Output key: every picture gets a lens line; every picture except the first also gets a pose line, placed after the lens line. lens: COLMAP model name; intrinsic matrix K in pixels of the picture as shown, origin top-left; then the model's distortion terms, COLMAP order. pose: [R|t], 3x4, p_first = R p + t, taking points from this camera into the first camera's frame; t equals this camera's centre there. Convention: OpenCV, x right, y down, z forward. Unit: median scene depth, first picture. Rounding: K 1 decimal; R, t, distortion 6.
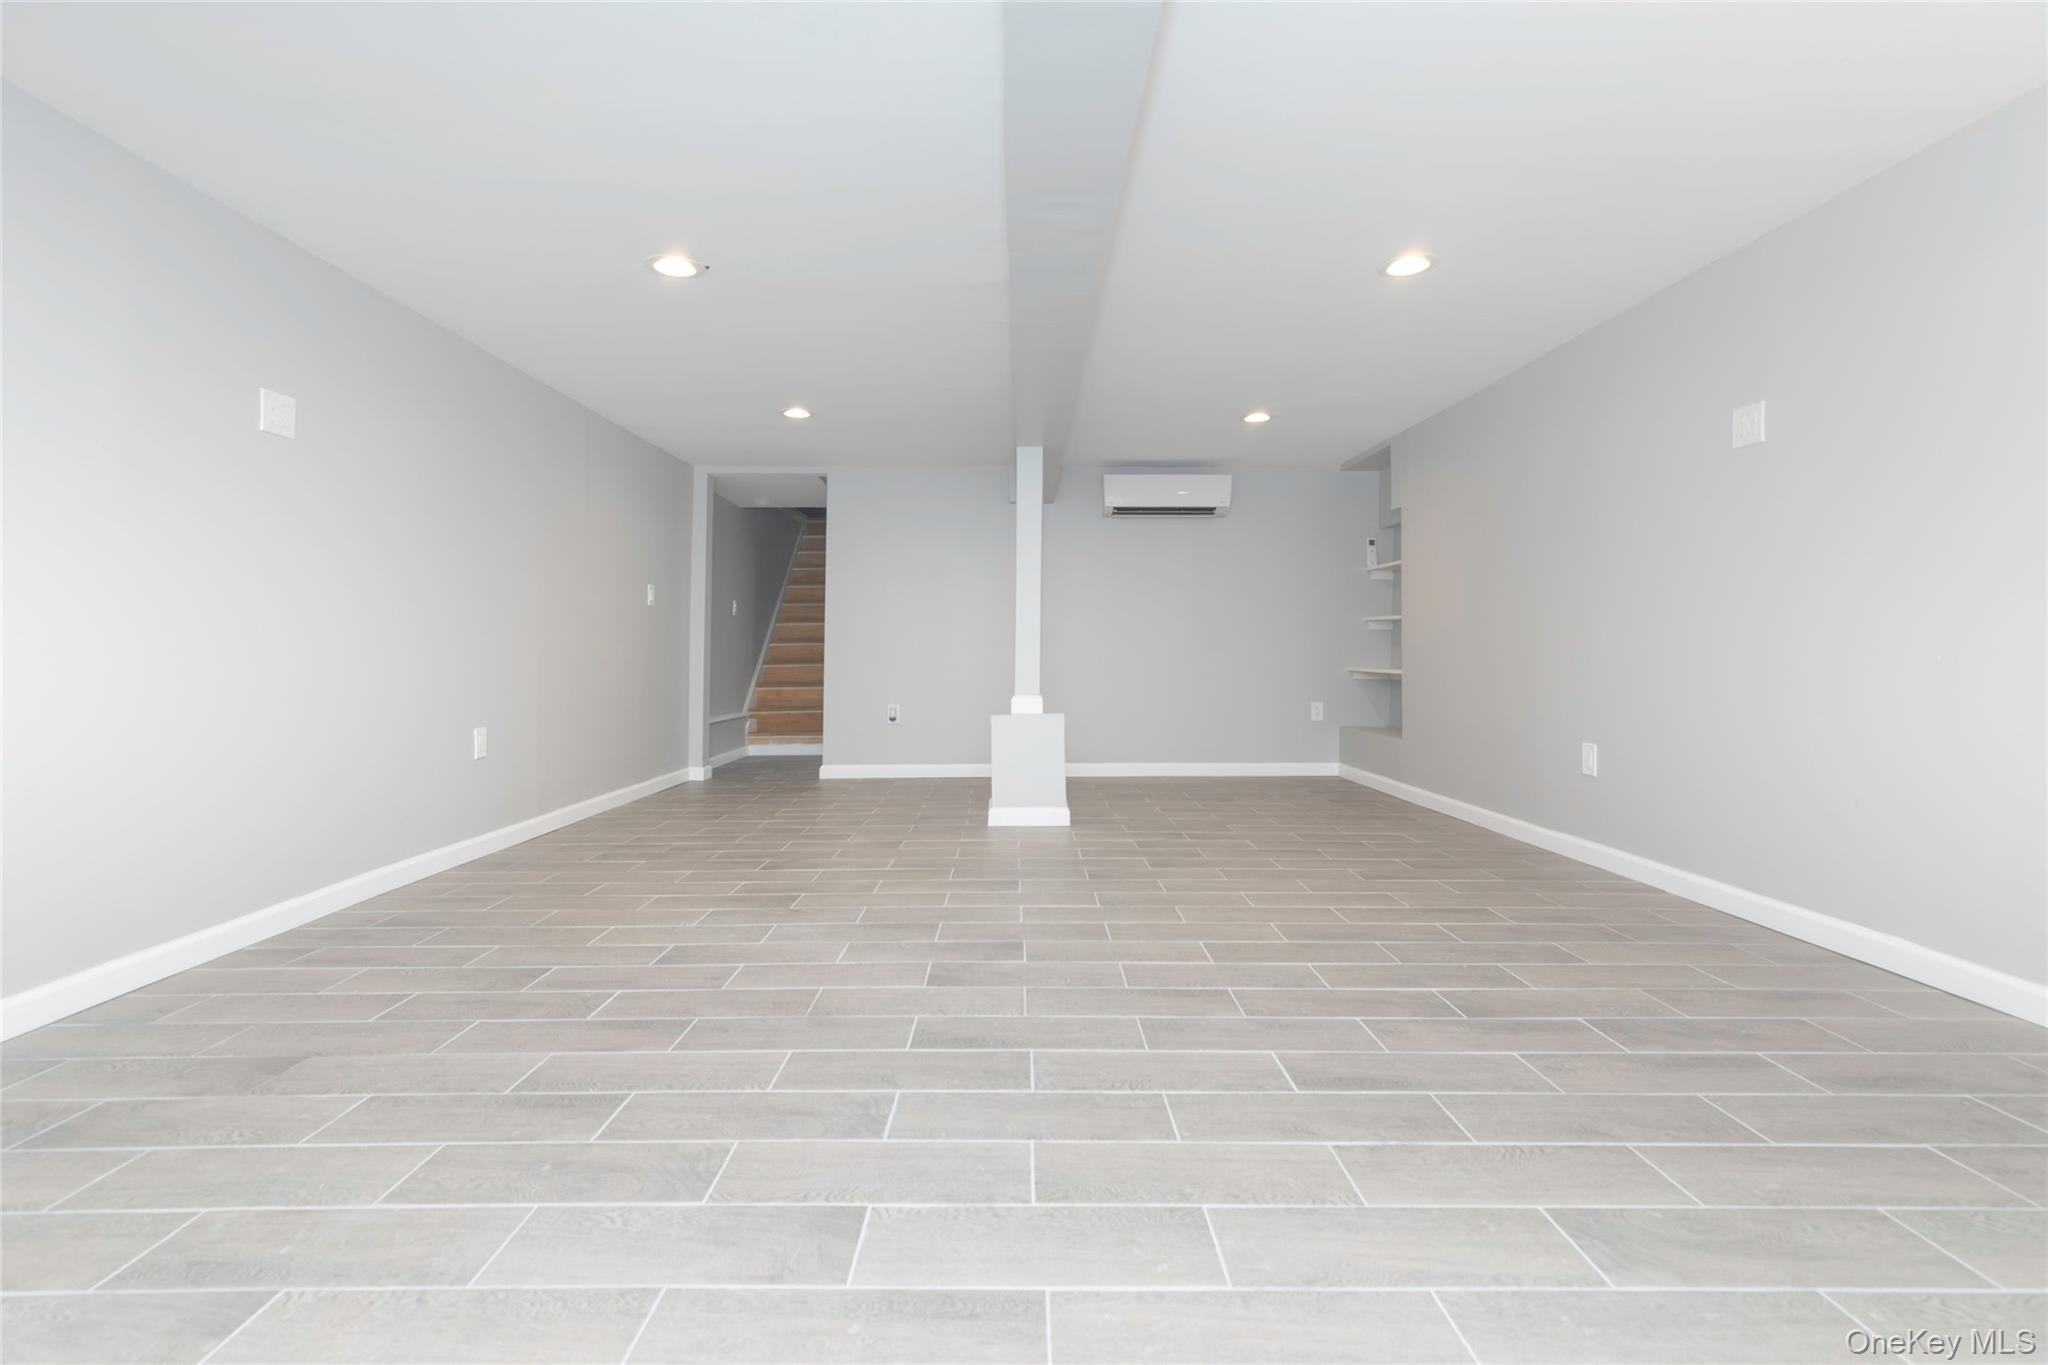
lens RADIAL K [[926.0, 0, 1010.5], [0, 926.0, 651.5], [0, 0, 1]] dist [0.007605, -0.000536]
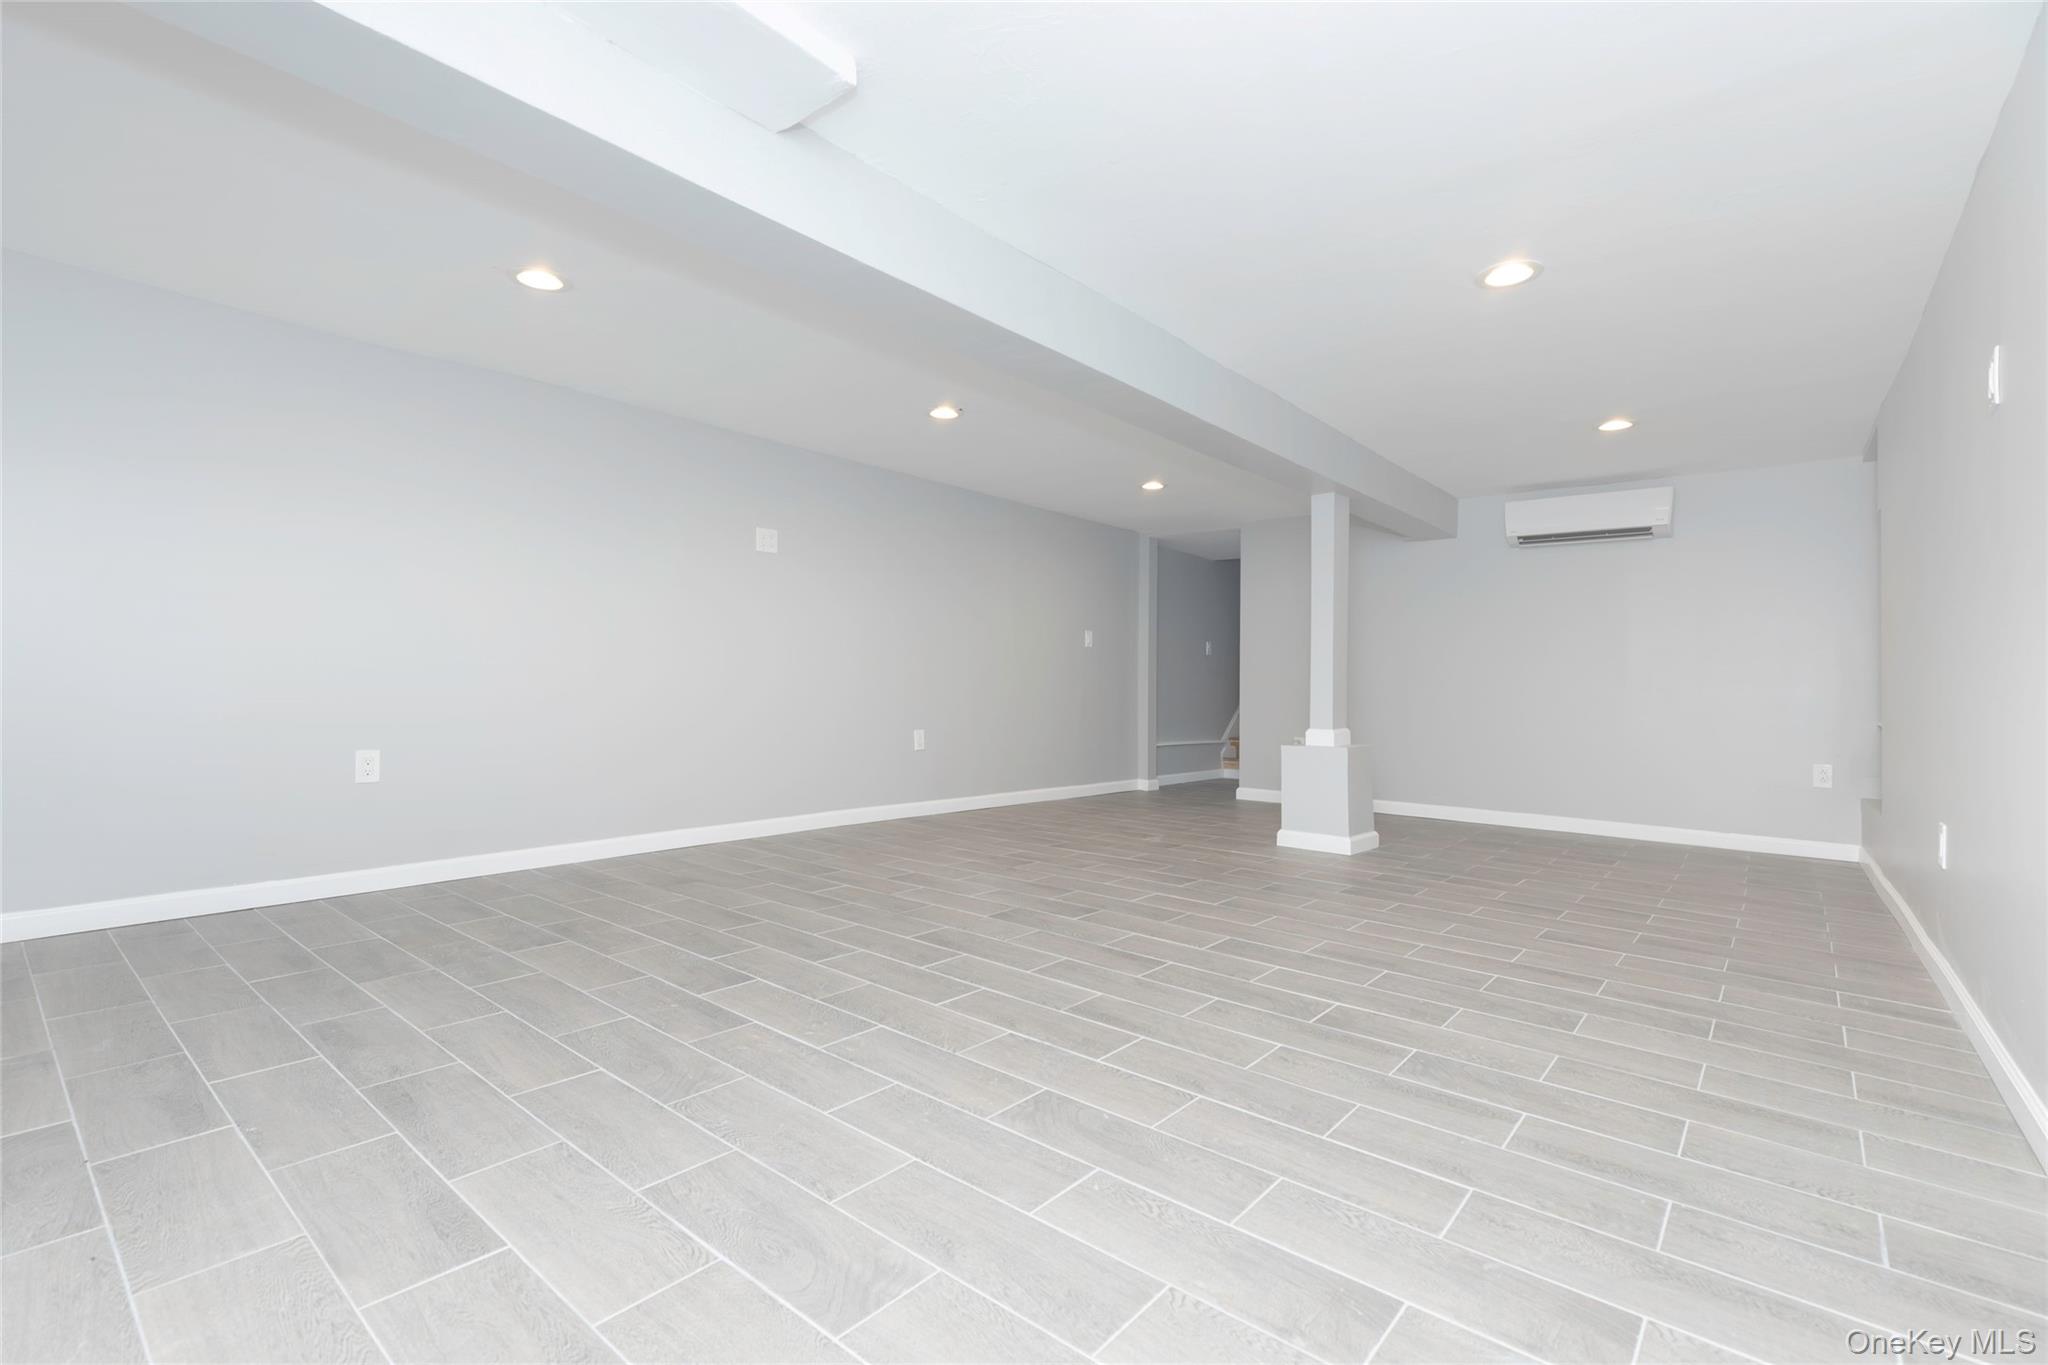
lens RADIAL K [[926.0, 0, 1069.4], [0, 926.0, 697.6], [0, 0, 1]] dist [0.007605, -0.000536]
pose [[0.779386, 0.025899, -0.626008, 0.815173], [-0.022796, 0.999656, 0.012976, 0.008543], [0.626129, 0.004157, 0.779708, -0.014539]]
